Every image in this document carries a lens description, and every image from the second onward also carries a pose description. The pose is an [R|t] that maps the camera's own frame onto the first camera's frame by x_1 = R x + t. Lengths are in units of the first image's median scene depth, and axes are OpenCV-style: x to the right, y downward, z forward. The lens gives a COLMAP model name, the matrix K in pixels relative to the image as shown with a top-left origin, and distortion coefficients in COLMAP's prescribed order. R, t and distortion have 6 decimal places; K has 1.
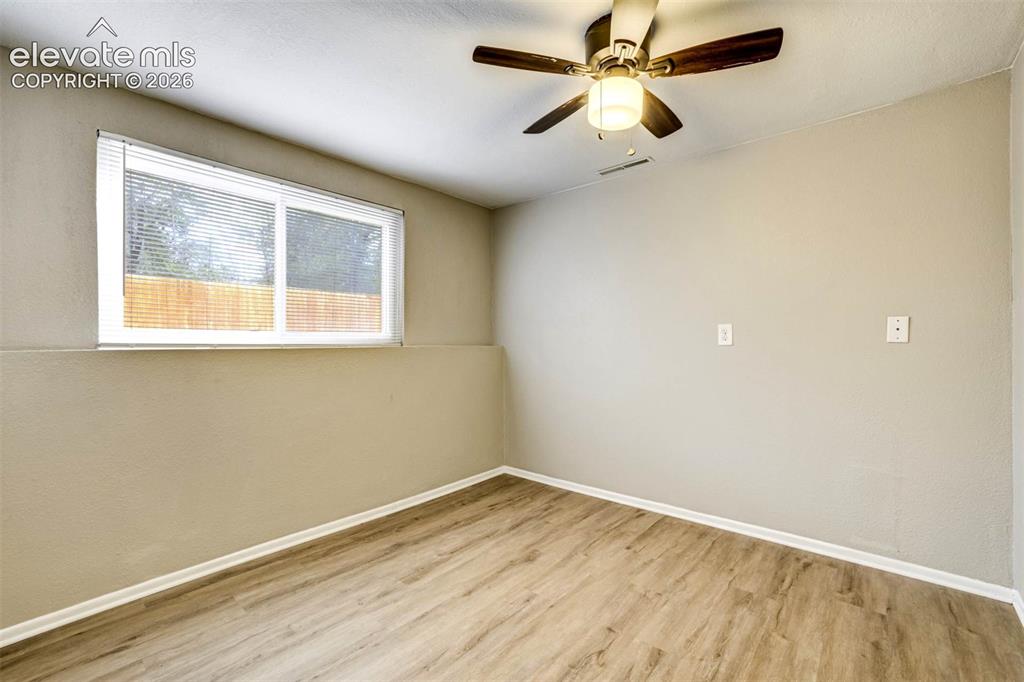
lens RADIAL K [[440.1, 0, 511.8], [0, 440.1, 342.0], [0, 0, 1]] dist [-0.026135, 0.006759]
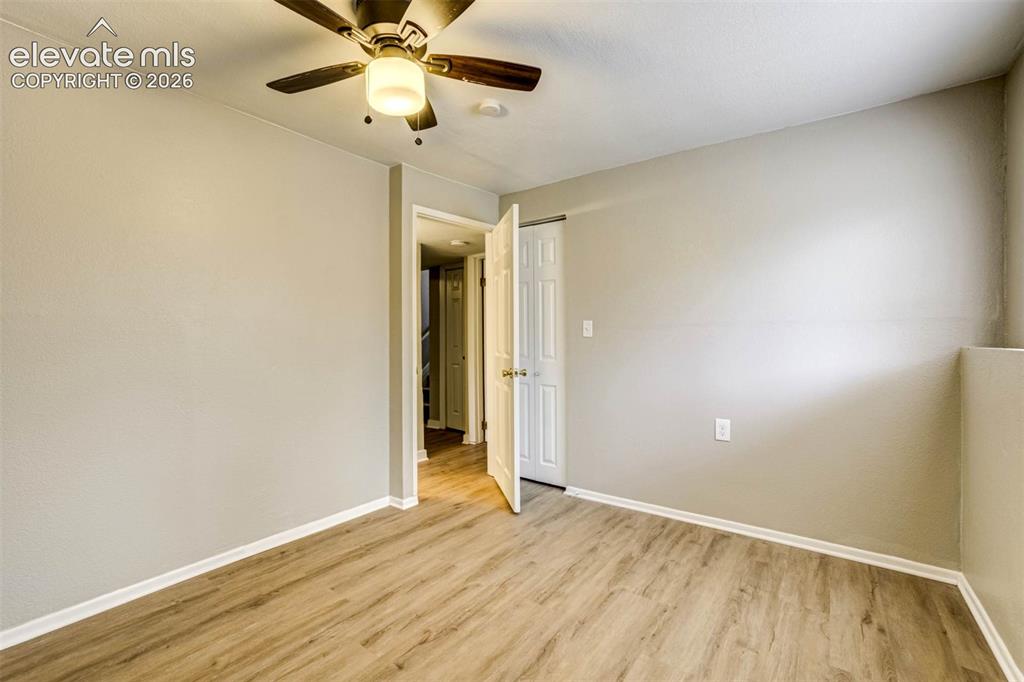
lens RADIAL K [[440.1, 0, 511.8], [0, 440.1, 341.0], [0, 0, 1]] dist [-0.026135, 0.006759]
pose [[-0.997218, 0.004824, -0.074386, 0.066812], [0.004732, 0.999988, 0.001415, -0.001606], [0.074392, 0.001059, -0.997229, 2.019241]]
